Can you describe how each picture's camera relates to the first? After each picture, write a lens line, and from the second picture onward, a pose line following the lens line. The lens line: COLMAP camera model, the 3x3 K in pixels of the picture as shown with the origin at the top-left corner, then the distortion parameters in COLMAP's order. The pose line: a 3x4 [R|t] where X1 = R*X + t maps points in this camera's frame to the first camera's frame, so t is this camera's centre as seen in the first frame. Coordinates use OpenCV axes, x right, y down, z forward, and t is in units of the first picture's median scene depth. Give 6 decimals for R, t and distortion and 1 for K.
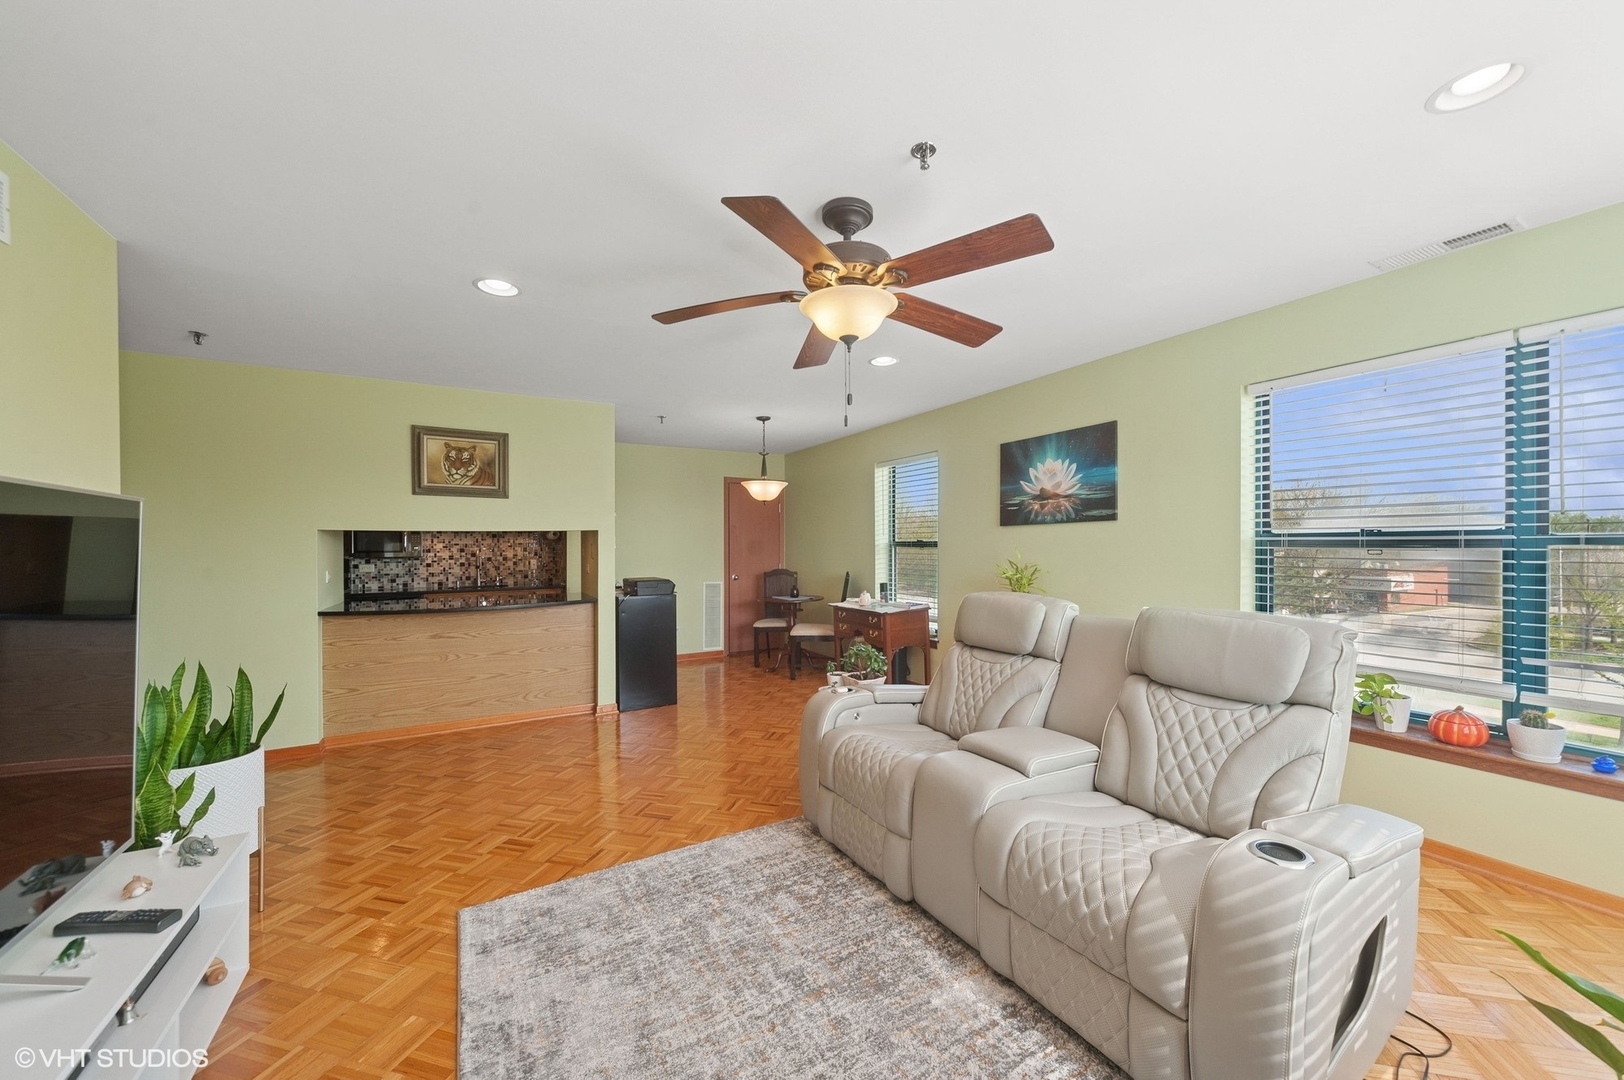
lens RADIAL K [[589.1, 0, 818.4], [0, 589.1, 554.9], [0, 0, 1]] dist [-0.001244, -0.000203]
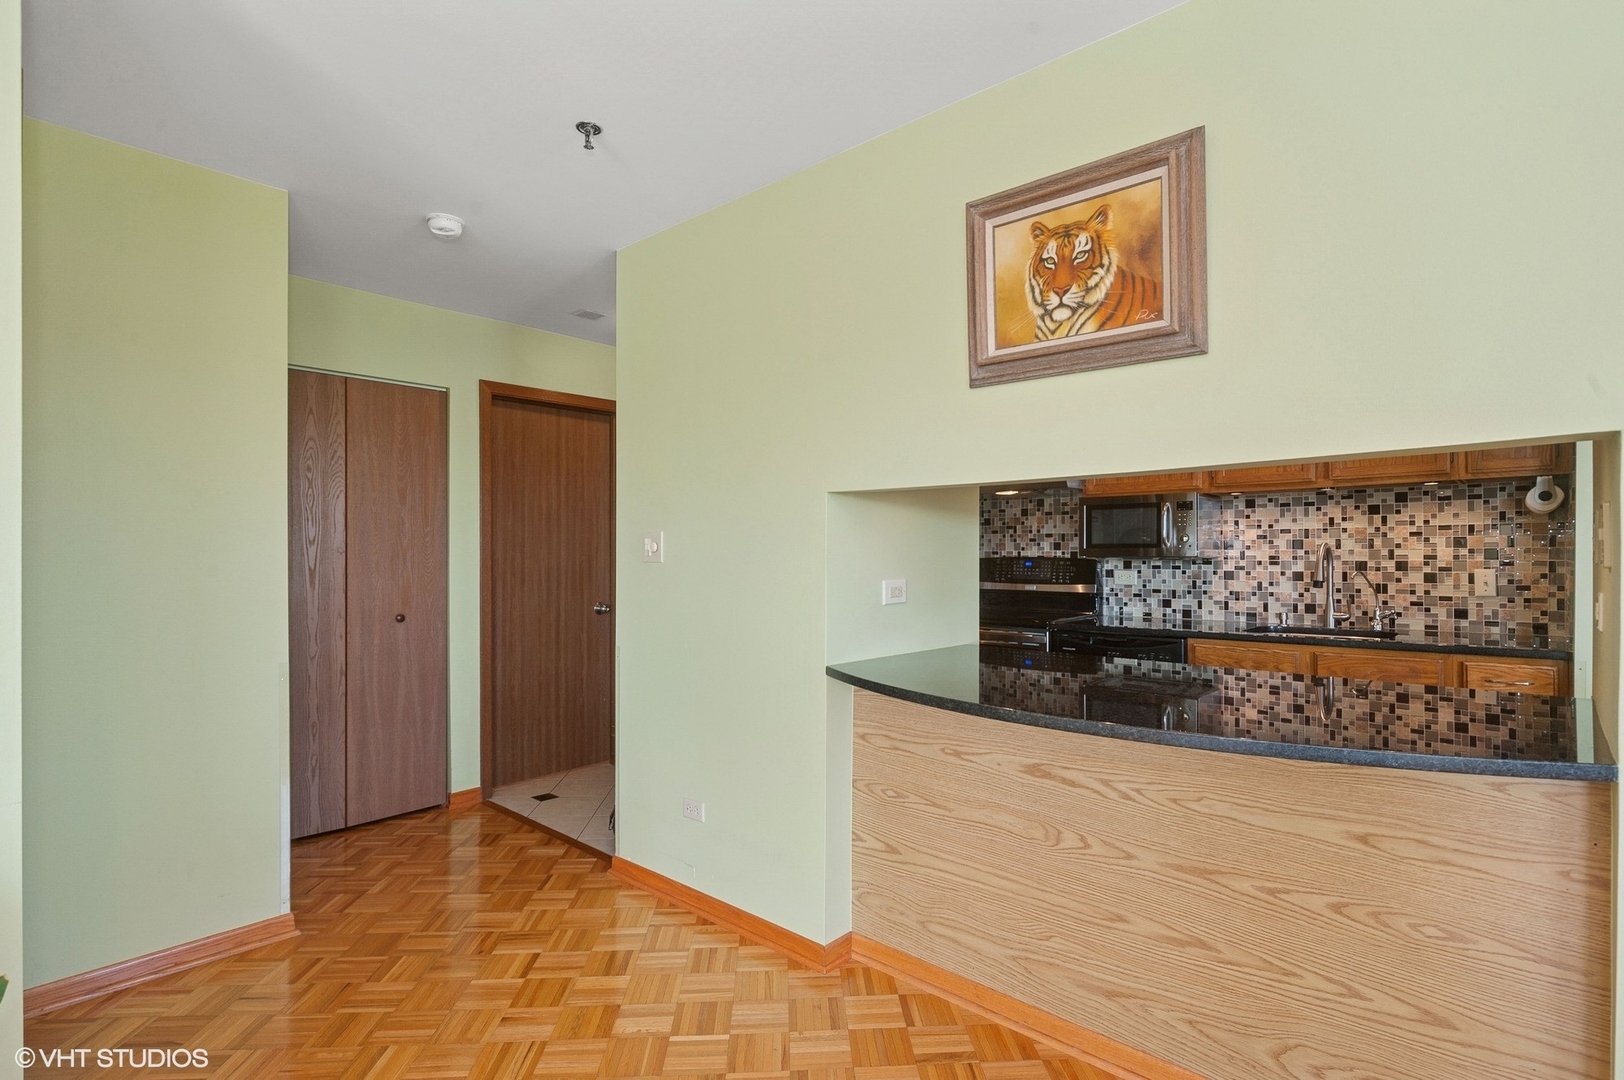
lens RADIAL K [[819.3, 0, 814.6], [0, 819.3, 547.4], [0, 0, 1]] dist [-0.000558, -0.000086]
pose [[0.318246, 0.000763, -0.948008, -0.145224], [-0.015032, 0.999878, -0.004241, 0.002781], [0.947889, 0.015600, 0.318219, 0.486283]]
